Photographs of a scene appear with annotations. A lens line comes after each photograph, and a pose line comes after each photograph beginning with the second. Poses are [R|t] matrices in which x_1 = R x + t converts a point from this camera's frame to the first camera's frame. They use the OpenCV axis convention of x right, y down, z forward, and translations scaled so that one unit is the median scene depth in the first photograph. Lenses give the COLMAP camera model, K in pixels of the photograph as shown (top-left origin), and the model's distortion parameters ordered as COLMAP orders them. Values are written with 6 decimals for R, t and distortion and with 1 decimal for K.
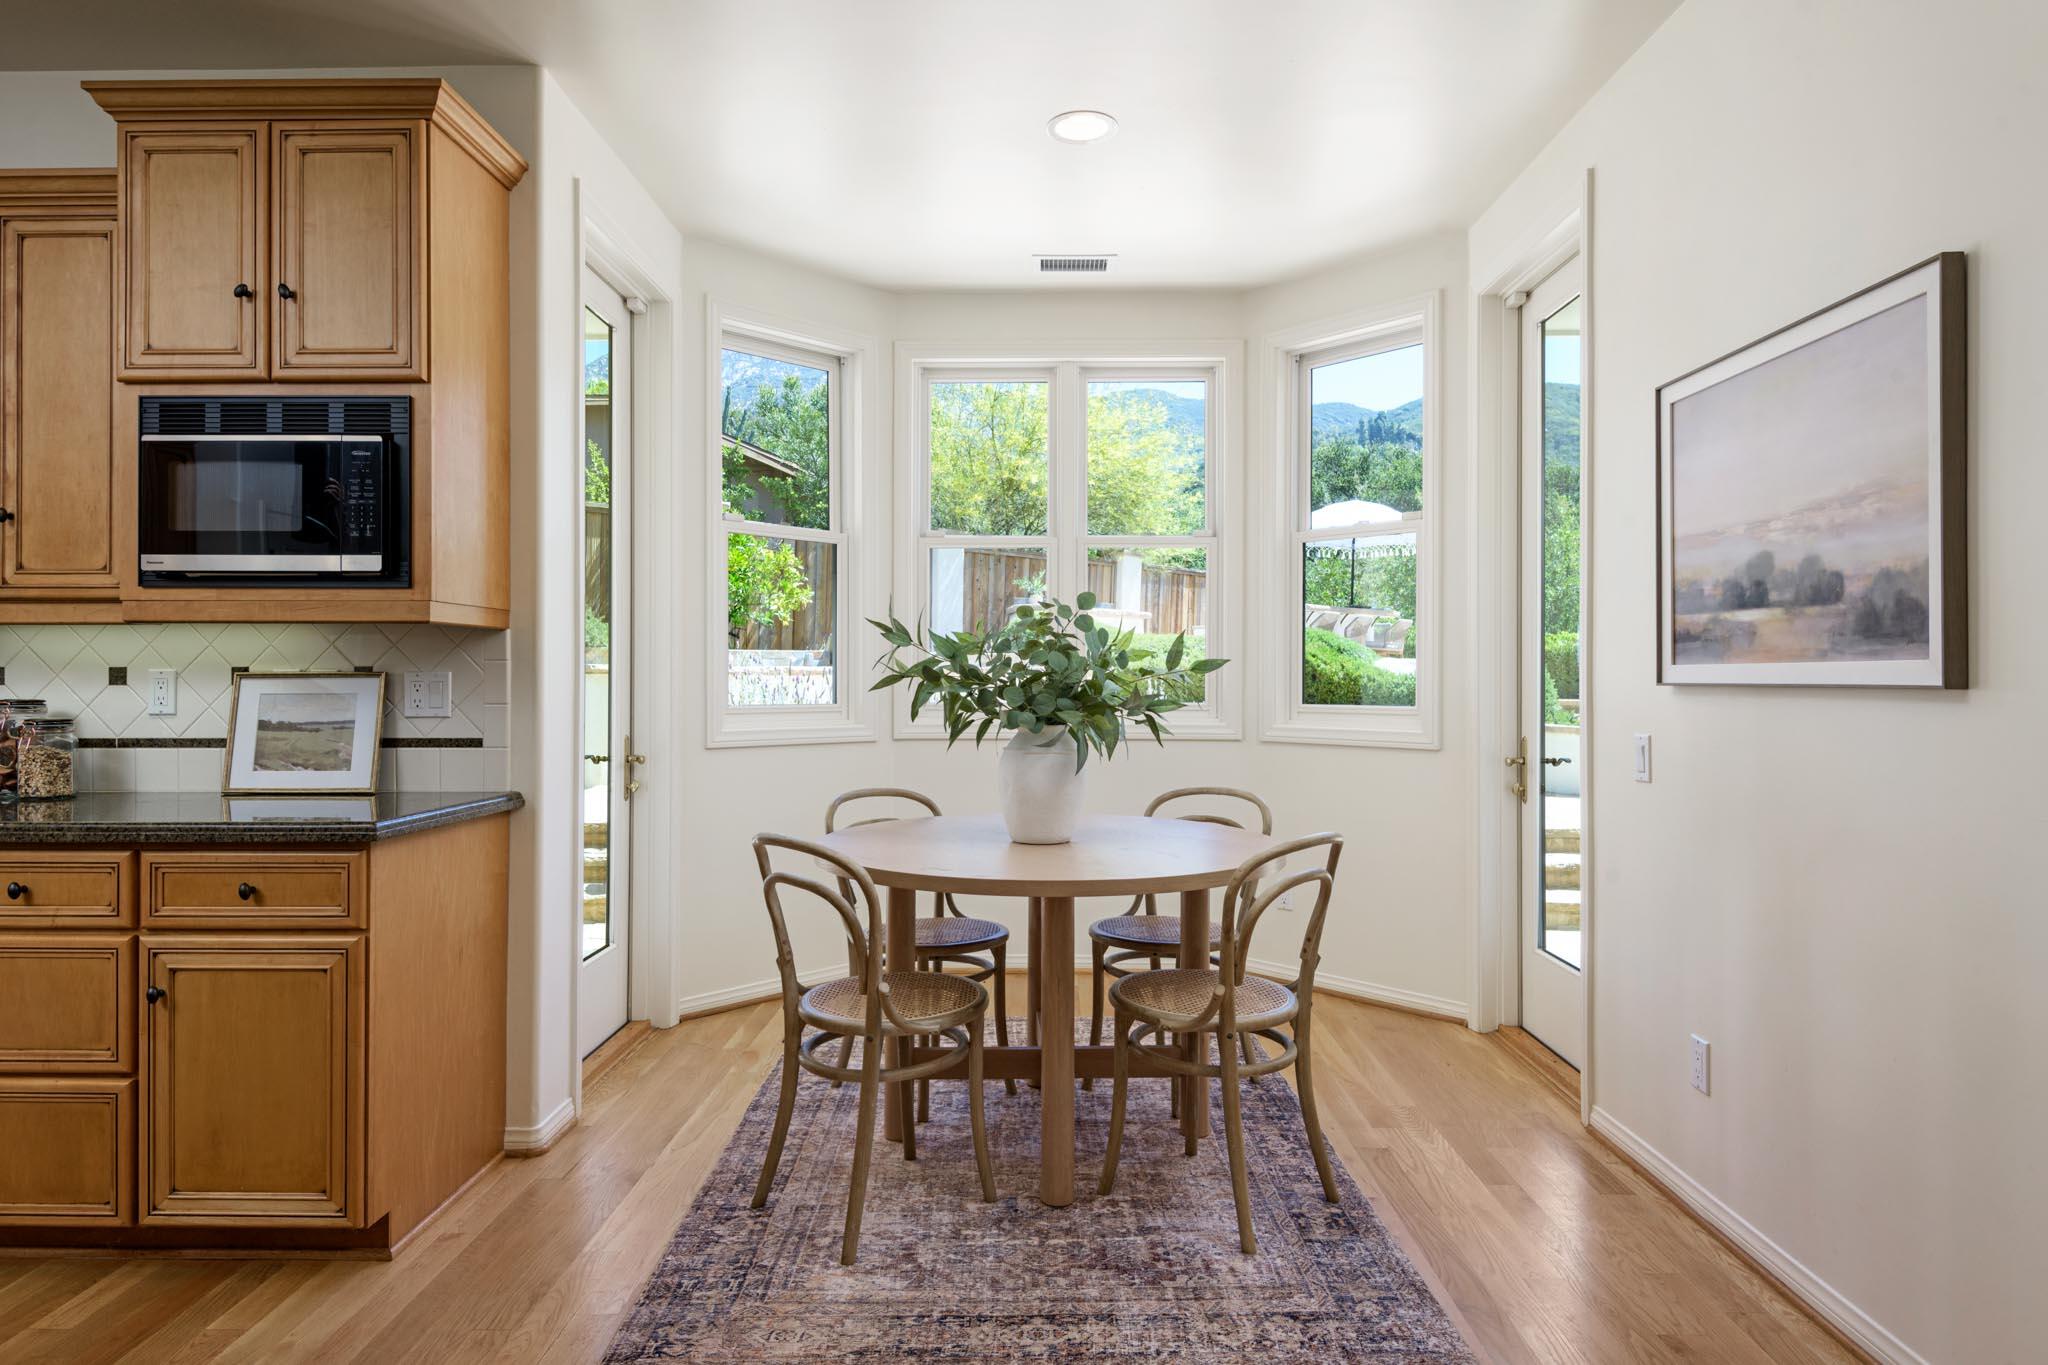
lens RADIAL K [[1202.9, 0, 1024.0], [0, 1202.9, 682.5], [0, 0, 1]] dist [0.000838, -0.001403]
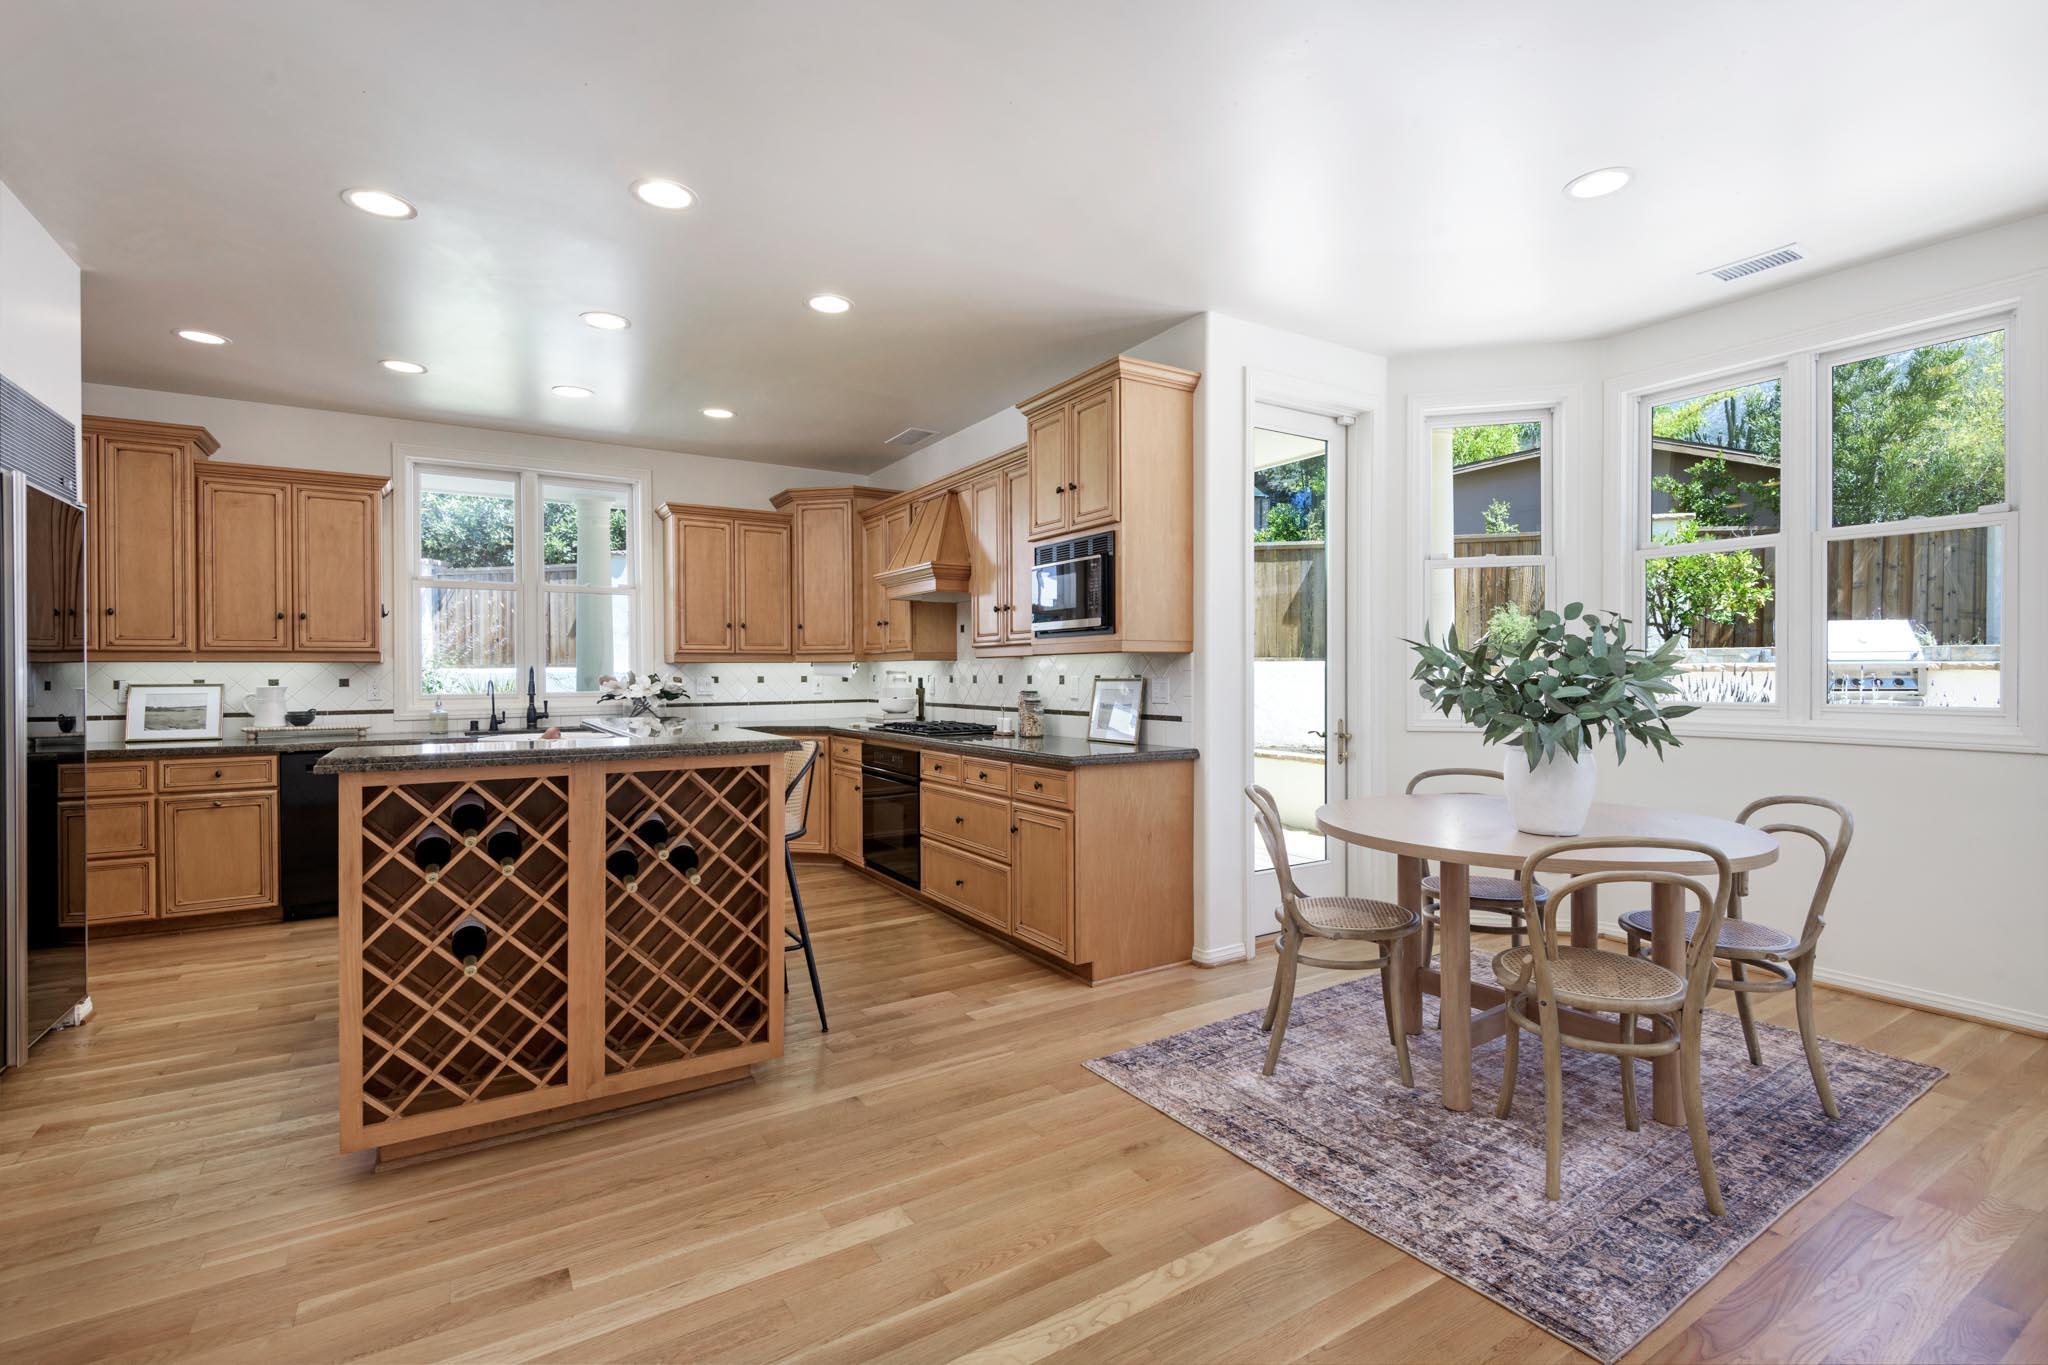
lens RADIAL K [[913.6, 0, 1024.0], [0, 913.6, 682.5], [0, 0, 1]] dist [0.048355, -0.020885]
pose [[0.550704, 0.003955, -0.834691, 0.528656], [0.001941, 0.999980, 0.006019, -0.010639], [0.834698, -0.004934, 0.550686, 0.091102]]
